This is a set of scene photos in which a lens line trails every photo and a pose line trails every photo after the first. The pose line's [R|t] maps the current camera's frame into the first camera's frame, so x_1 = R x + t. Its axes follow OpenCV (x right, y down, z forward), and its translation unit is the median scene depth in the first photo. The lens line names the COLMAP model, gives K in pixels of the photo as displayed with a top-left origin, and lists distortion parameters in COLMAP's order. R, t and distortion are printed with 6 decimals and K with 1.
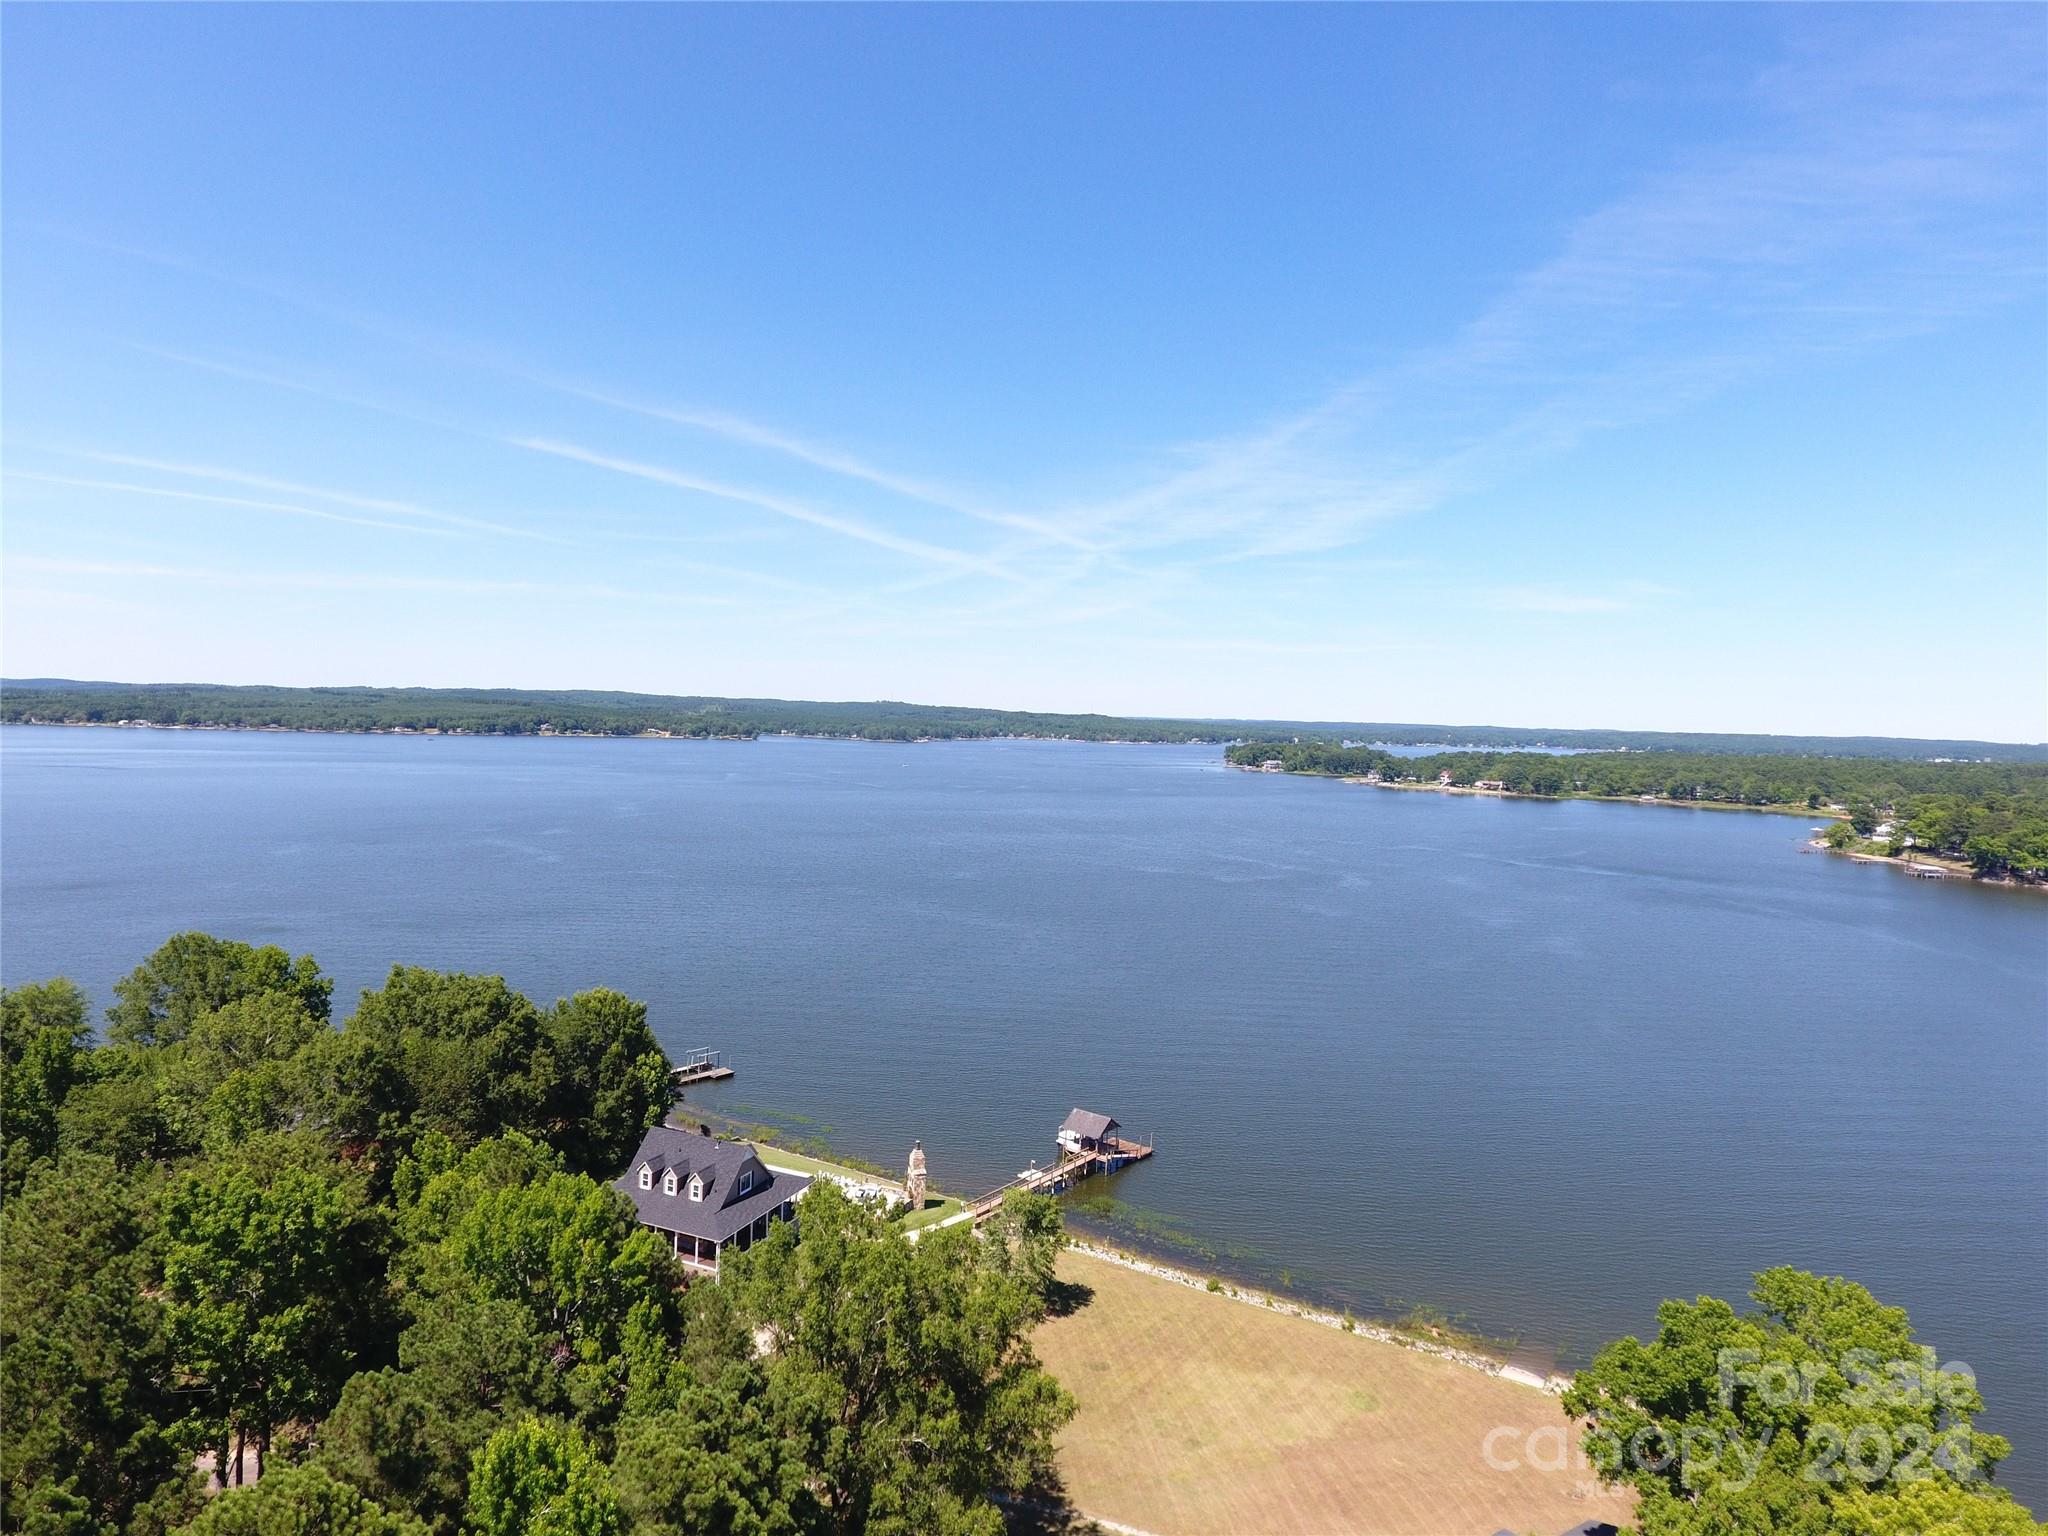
lens RADIAL K [[1212.2, 0, 1021.6], [0, 1212.2, 728.6], [0, 0, 1]] dist [-0.002991, -0.001642]
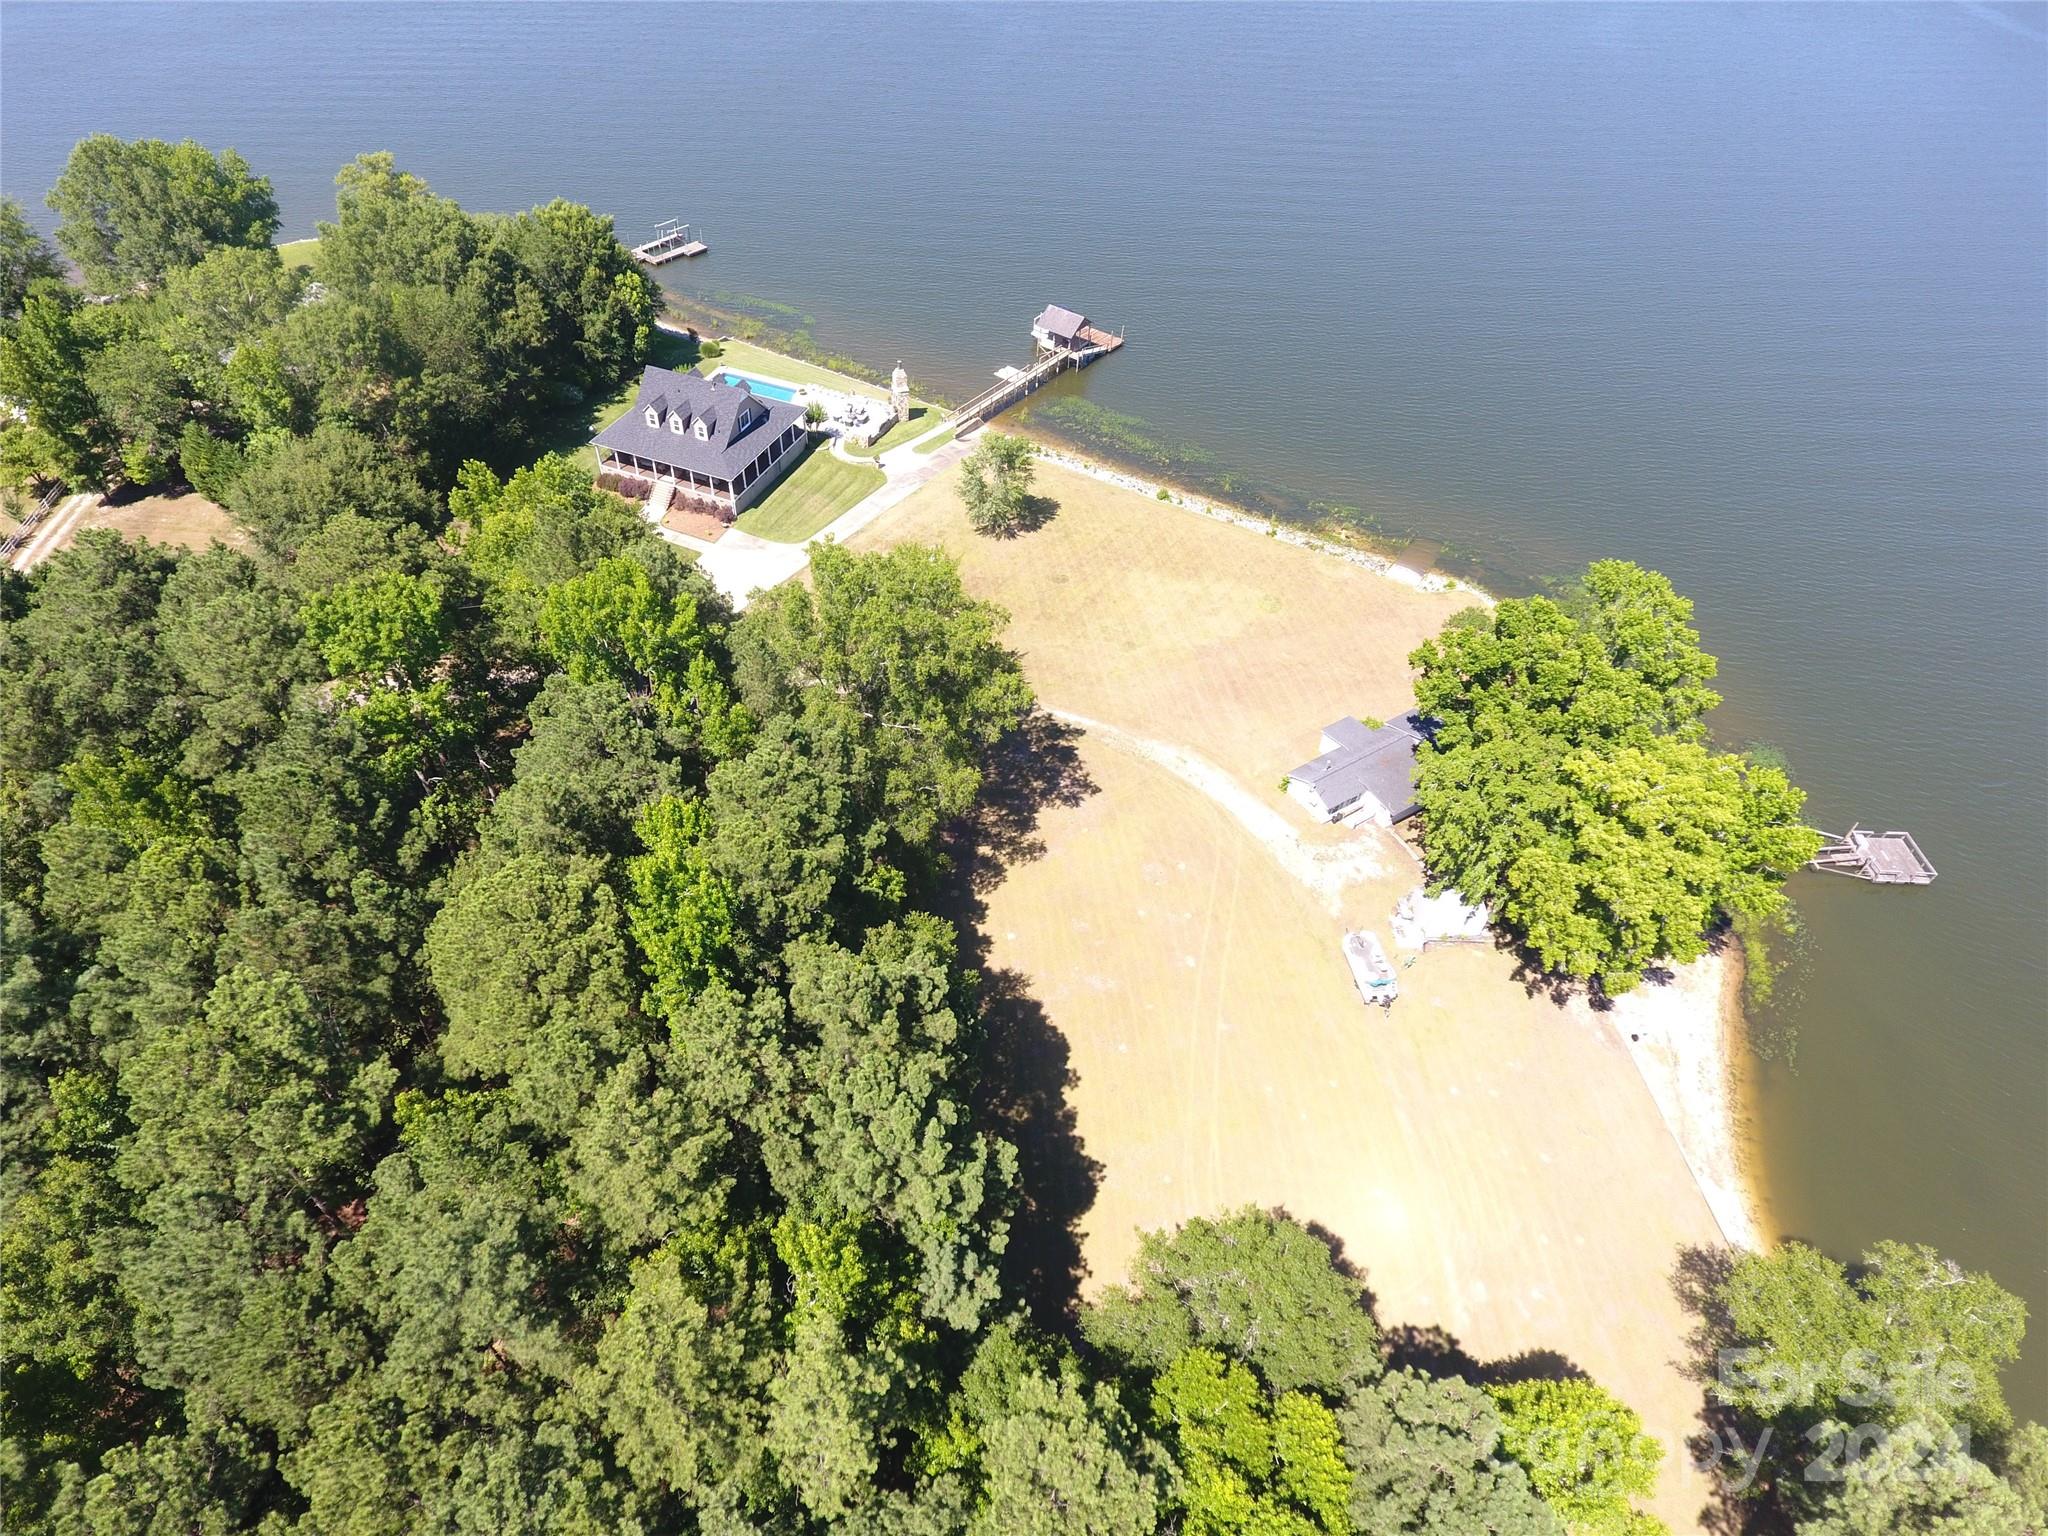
lens RADIAL K [[1190.6, 0, 1052.8], [0, 1190.6, 767.2], [0, 0, 1]] dist [-0.017944, 0.000480]
pose [[0.998967, 0.003843, 0.045270, 0.002653], [-0.033564, 0.733974, 0.678348, -0.122857], [-0.030620, -0.679167, 0.733345, -0.007961]]
